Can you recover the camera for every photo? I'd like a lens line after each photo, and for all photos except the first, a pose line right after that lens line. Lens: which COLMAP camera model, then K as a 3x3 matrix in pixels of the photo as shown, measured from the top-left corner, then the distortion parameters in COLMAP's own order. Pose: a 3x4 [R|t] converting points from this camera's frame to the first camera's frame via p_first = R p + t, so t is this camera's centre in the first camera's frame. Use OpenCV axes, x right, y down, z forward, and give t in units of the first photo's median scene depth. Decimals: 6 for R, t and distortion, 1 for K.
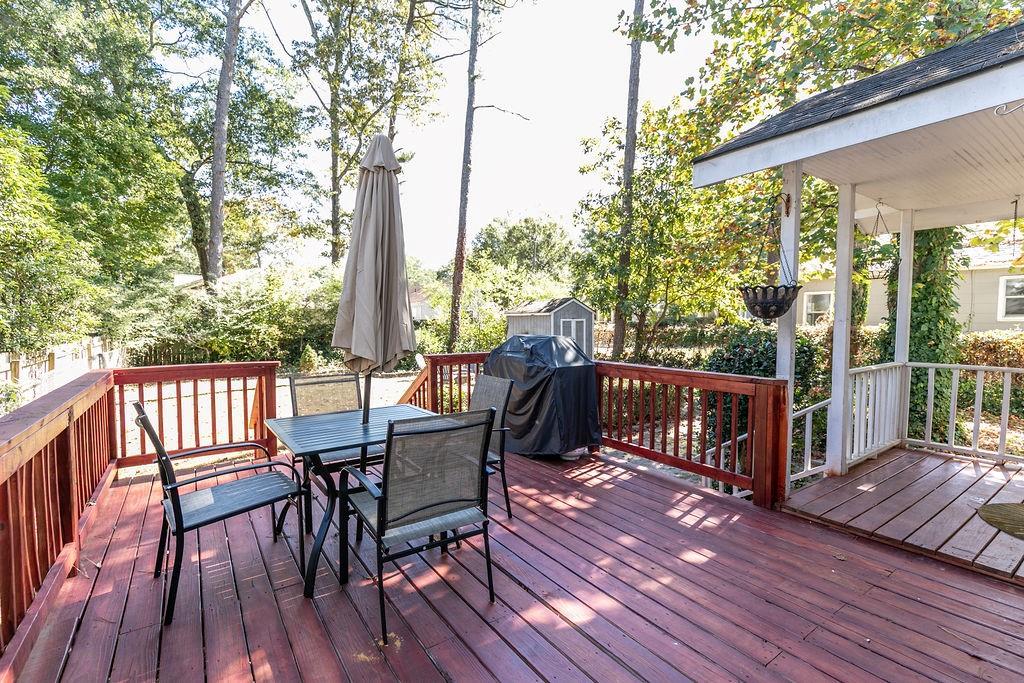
lens RADIAL K [[459.0, 0, 514.8], [0, 459.0, 343.9], [0, 0, 1]] dist [0.006607, -0.001447]
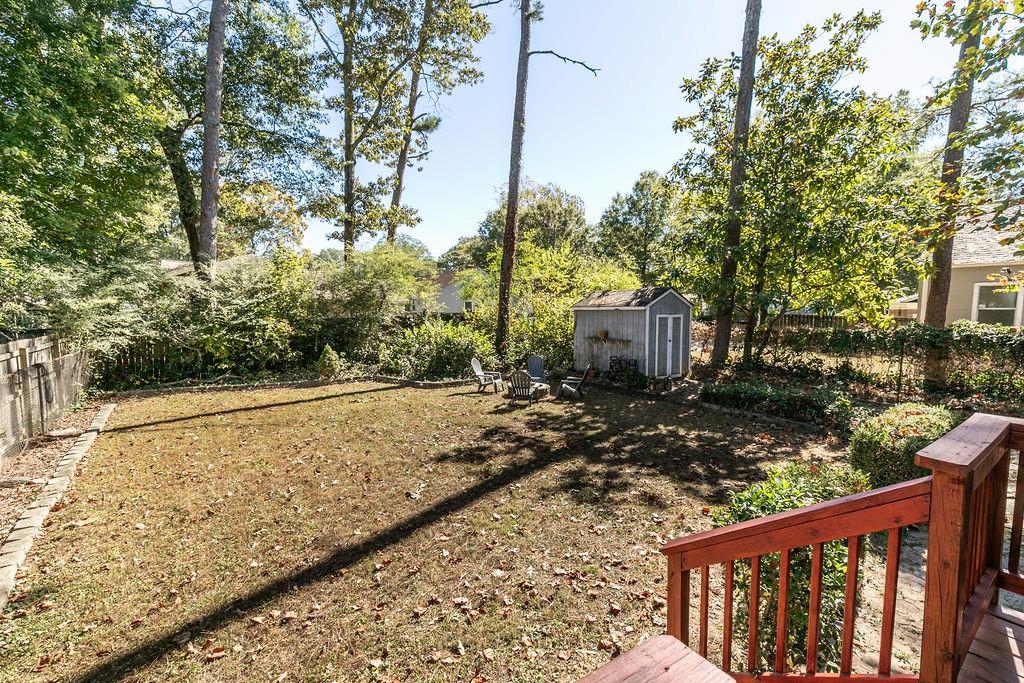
lens RADIAL K [[459.0, 0, 518.4], [0, 459.0, 344.7], [0, 0, 1]] dist [0.006607, -0.001447]
pose [[0.999828, 0.005681, 0.017630, -0.122108], [-0.006021, 0.999796, 0.019266, -0.014052], [-0.017517, -0.019369, 0.999659, 0.183177]]
